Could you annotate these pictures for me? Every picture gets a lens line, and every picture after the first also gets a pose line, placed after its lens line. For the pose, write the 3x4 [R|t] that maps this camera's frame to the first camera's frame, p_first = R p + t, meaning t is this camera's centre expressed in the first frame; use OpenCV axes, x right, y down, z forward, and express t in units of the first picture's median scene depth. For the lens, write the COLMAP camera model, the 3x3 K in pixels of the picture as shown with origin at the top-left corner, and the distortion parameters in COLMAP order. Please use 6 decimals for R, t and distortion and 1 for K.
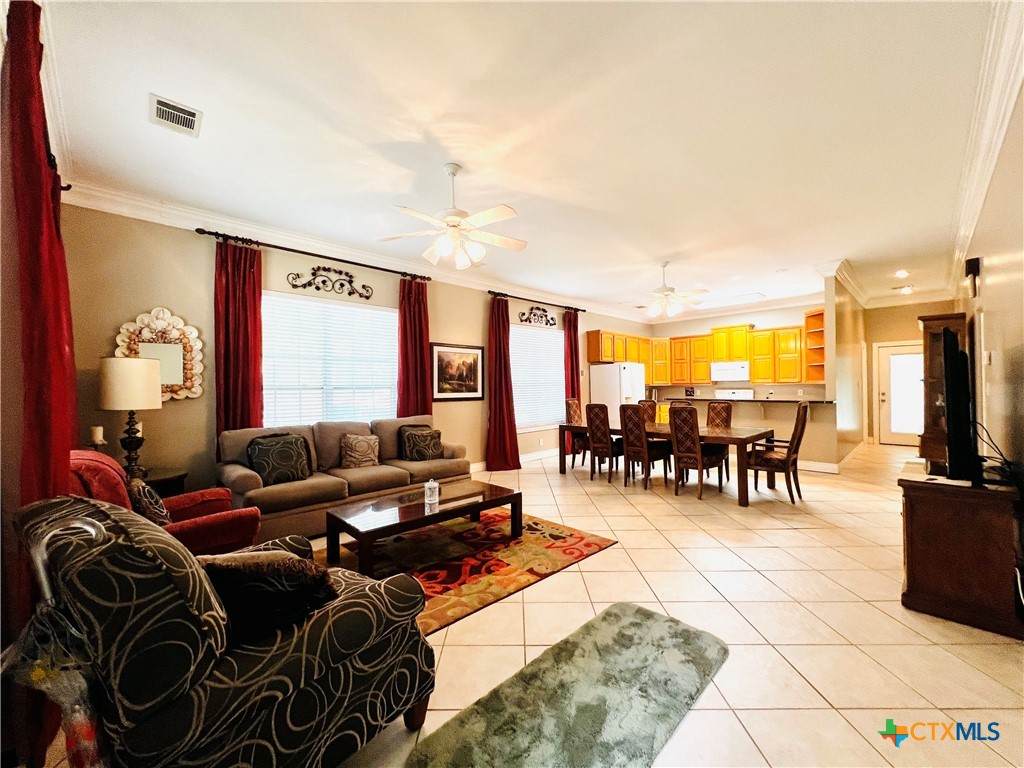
lens RADIAL K [[411.0, 0, 512.3], [0, 411.0, 384.8], [0, 0, 1]] dist [-0.009732, 0.002279]
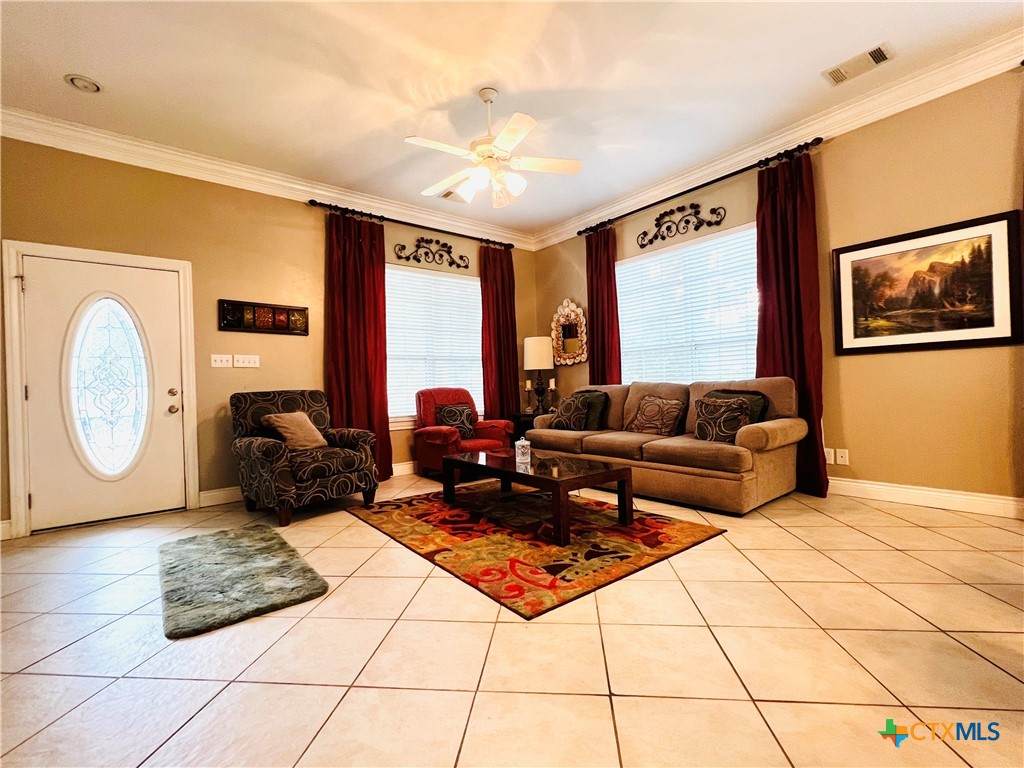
lens RADIAL K [[448.3, 0, 512.1], [0, 448.3, 384.8], [0, 0, 1]] dist [0.000751, -0.000047]
pose [[-0.095727, 0.008301, -0.995373, 0.557900], [0.041336, 0.999136, 0.004357, 0.074306], [0.994549, -0.040728, -0.095988, 0.744097]]
